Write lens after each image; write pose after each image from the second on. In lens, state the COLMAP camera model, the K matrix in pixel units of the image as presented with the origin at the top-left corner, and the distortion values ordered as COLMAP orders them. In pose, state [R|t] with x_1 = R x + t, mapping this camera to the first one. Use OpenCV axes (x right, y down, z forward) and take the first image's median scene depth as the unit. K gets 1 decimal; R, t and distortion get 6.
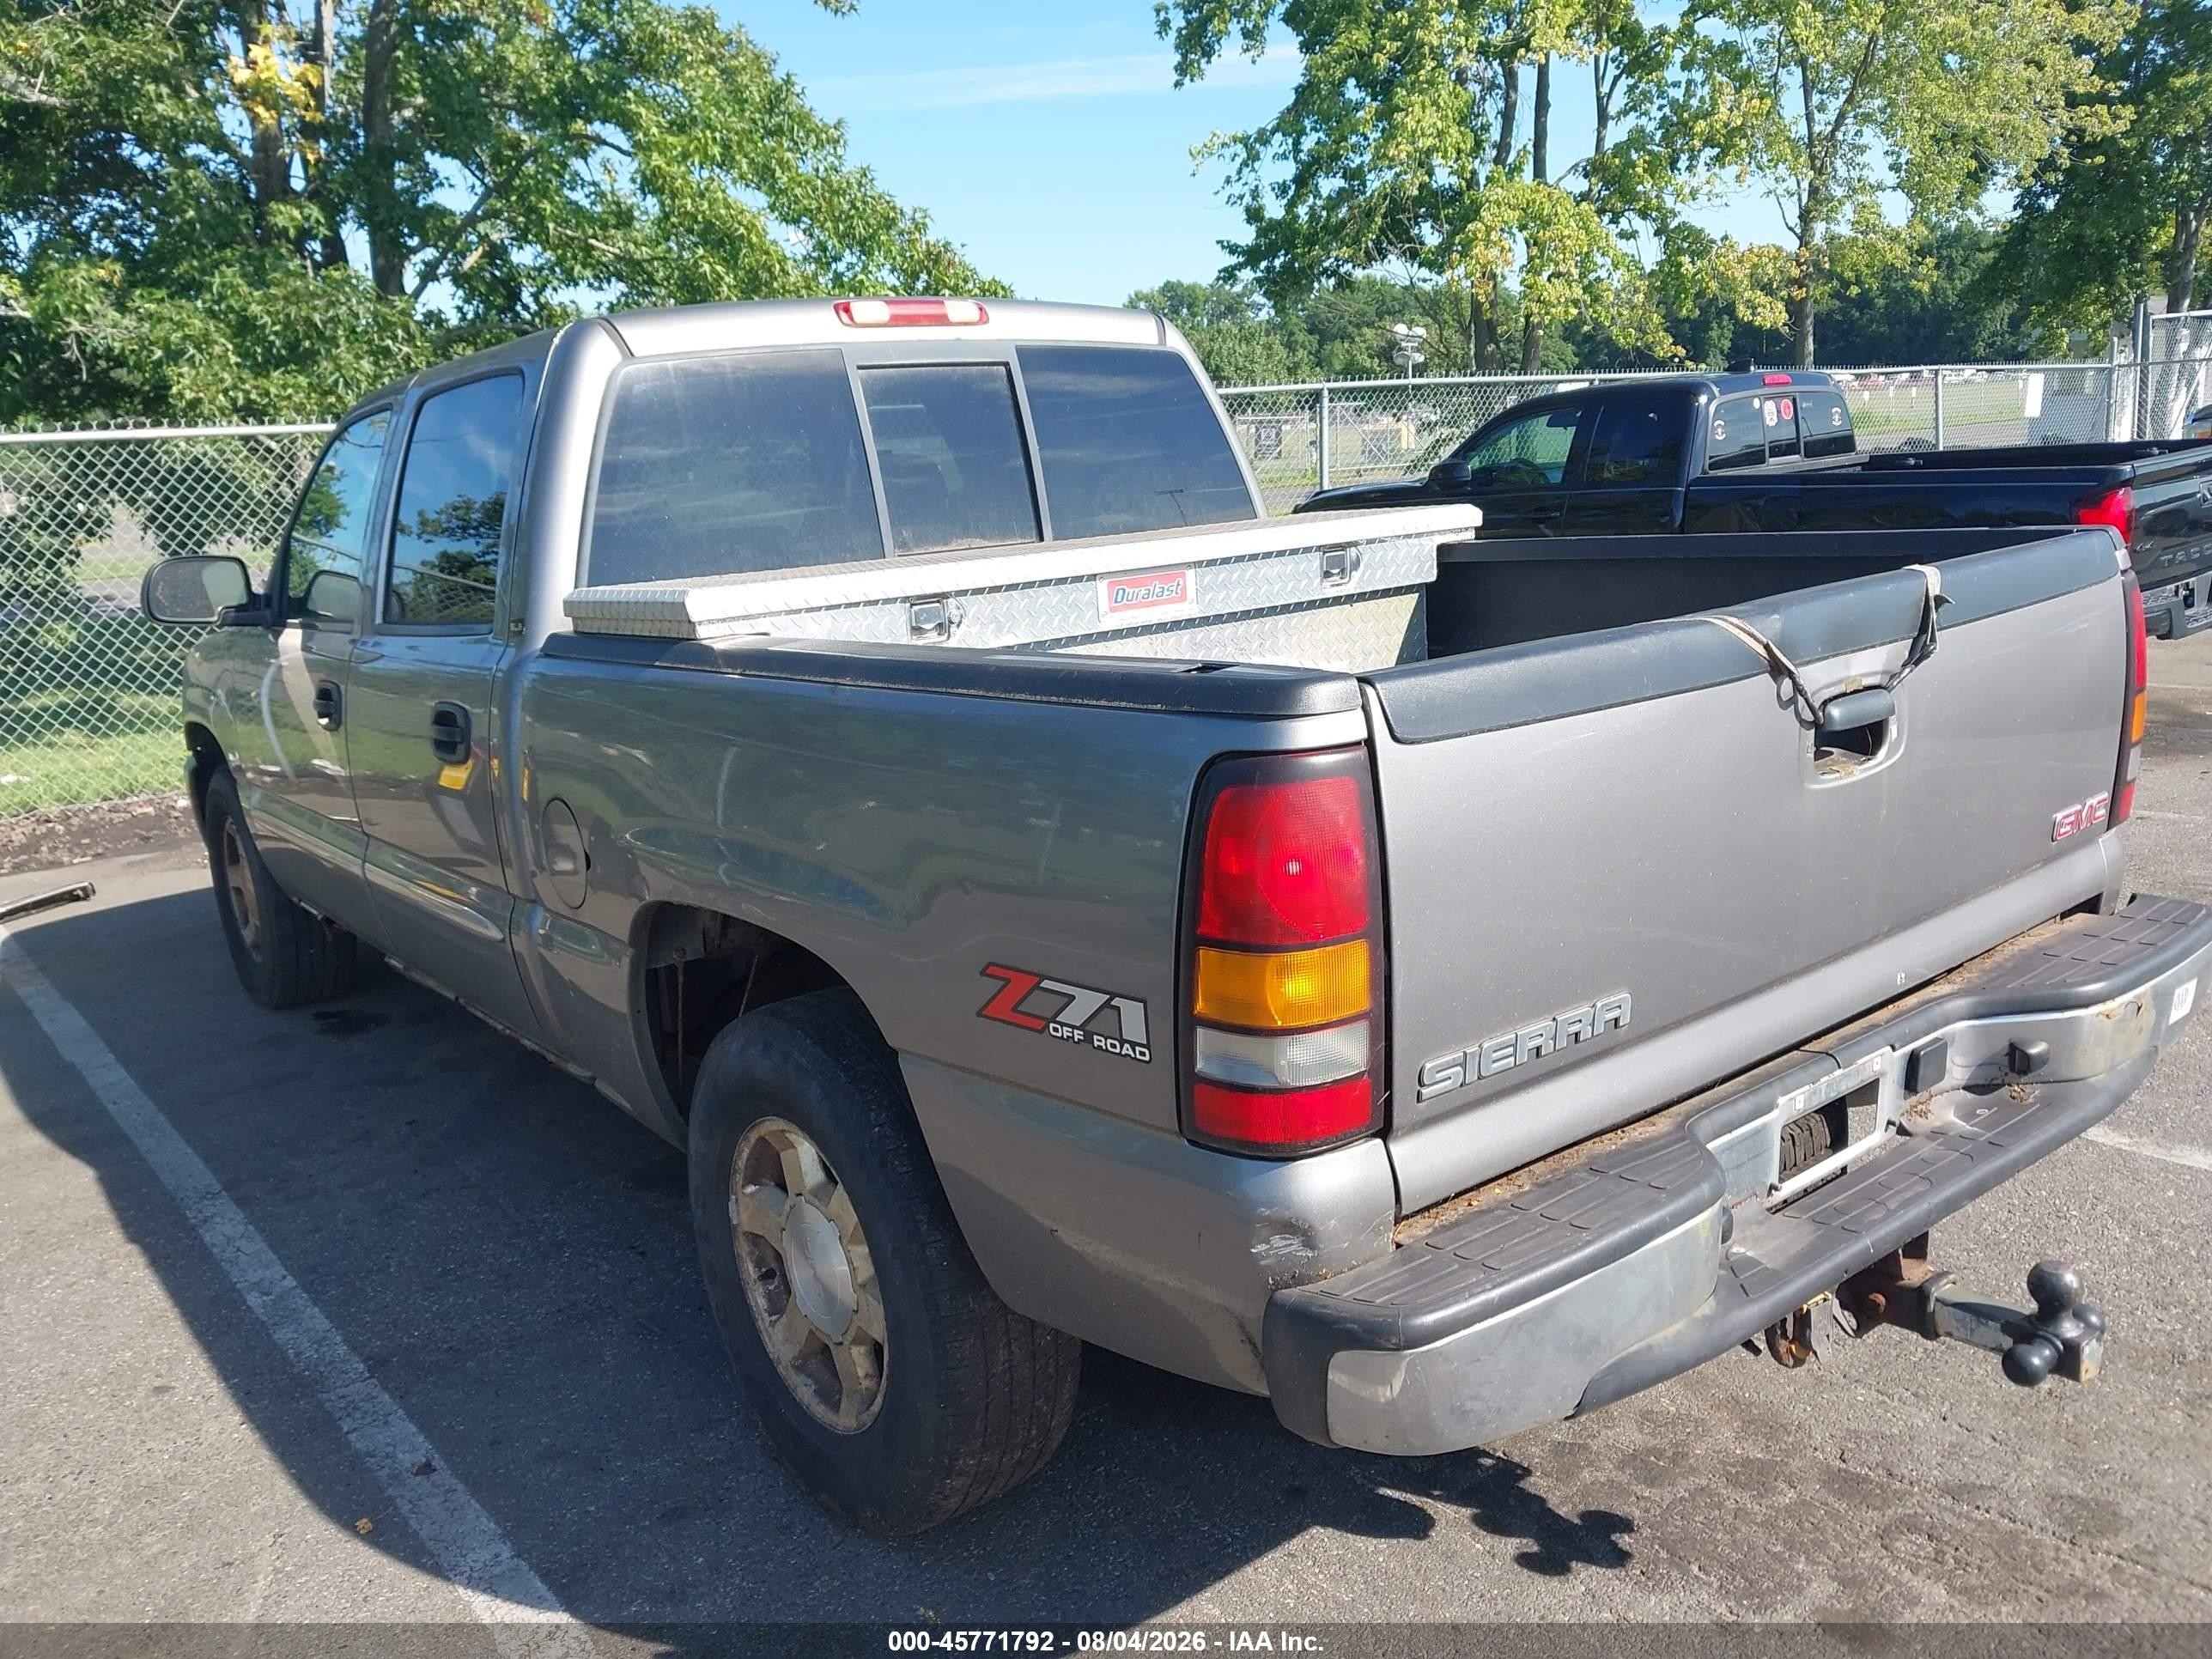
lens RADIAL K [[1753.5, 0, 1132.8], [0, 1753.5, 836.0], [0, 0, 1]] dist [-0.006448, 0.015390]
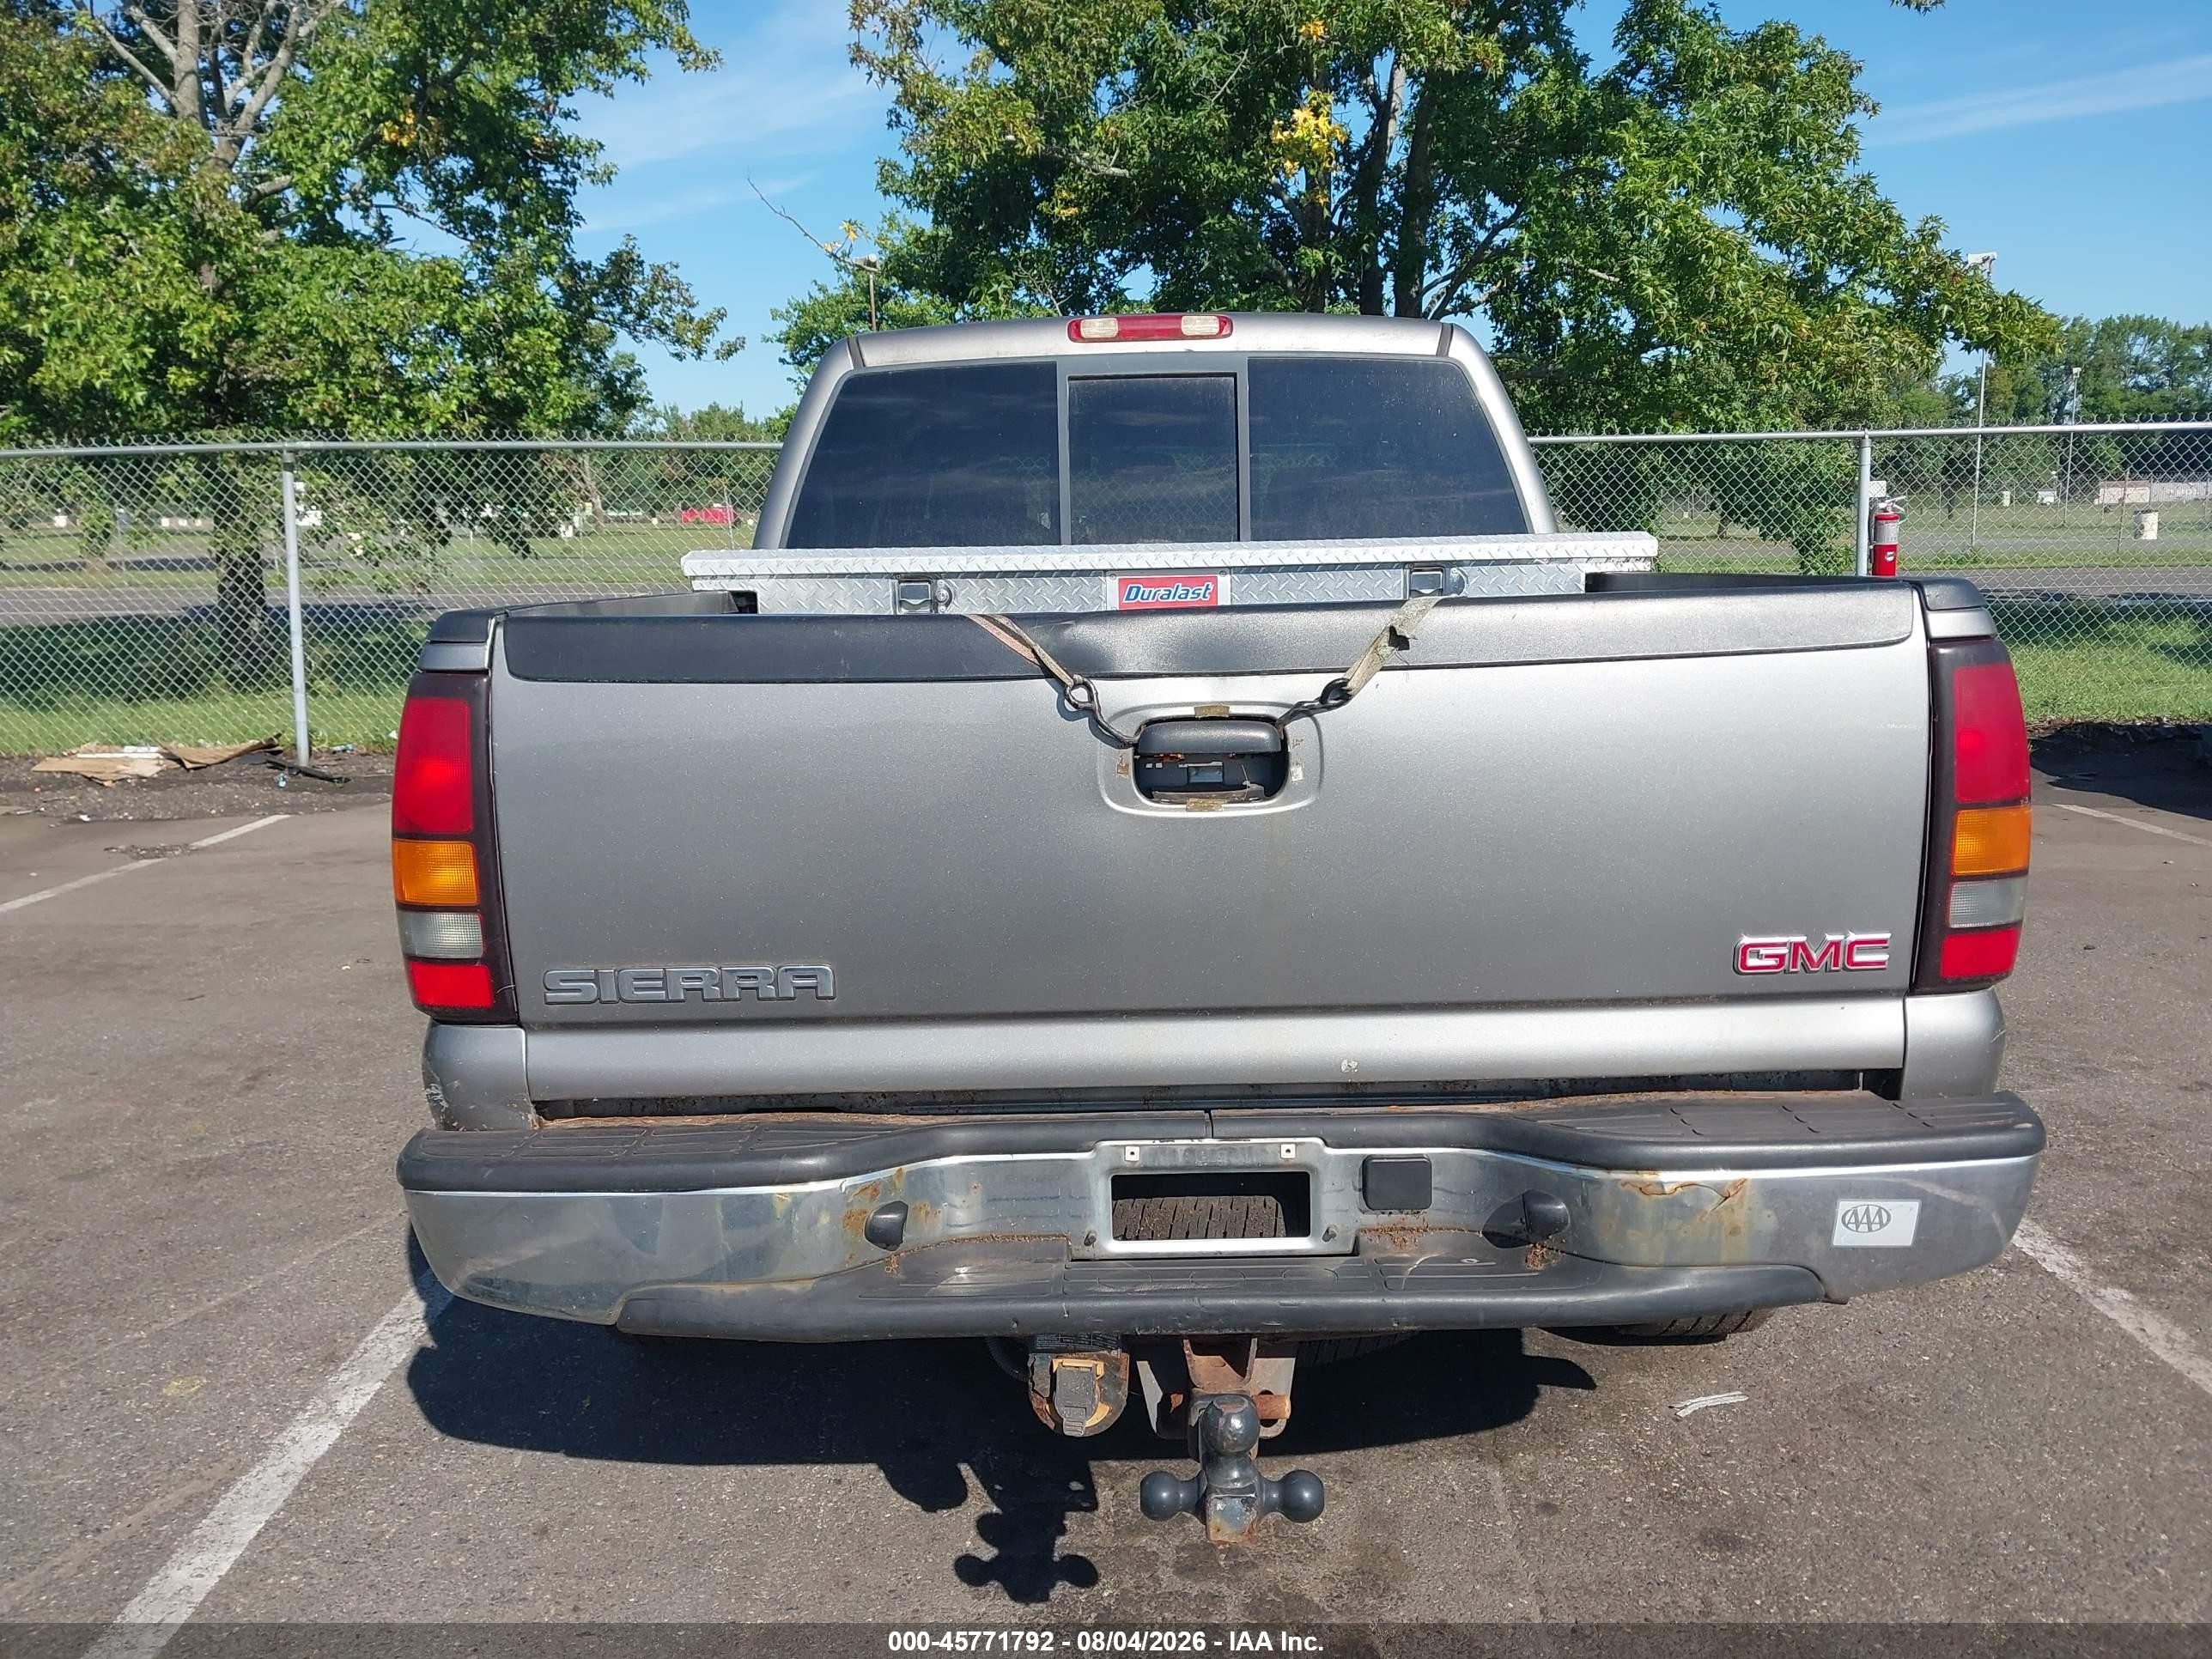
lens RADIAL K [[1762.7, 0, 1079.4], [0, 1762.7, 834.5], [0, 0, 1]] dist [0.002711, -0.005162]
pose [[0.769758, 0.153103, -0.619704, 0.546414], [-0.164584, 0.985589, 0.039063, -0.027733], [0.616754, 0.071924, 0.783863, 0.148810]]
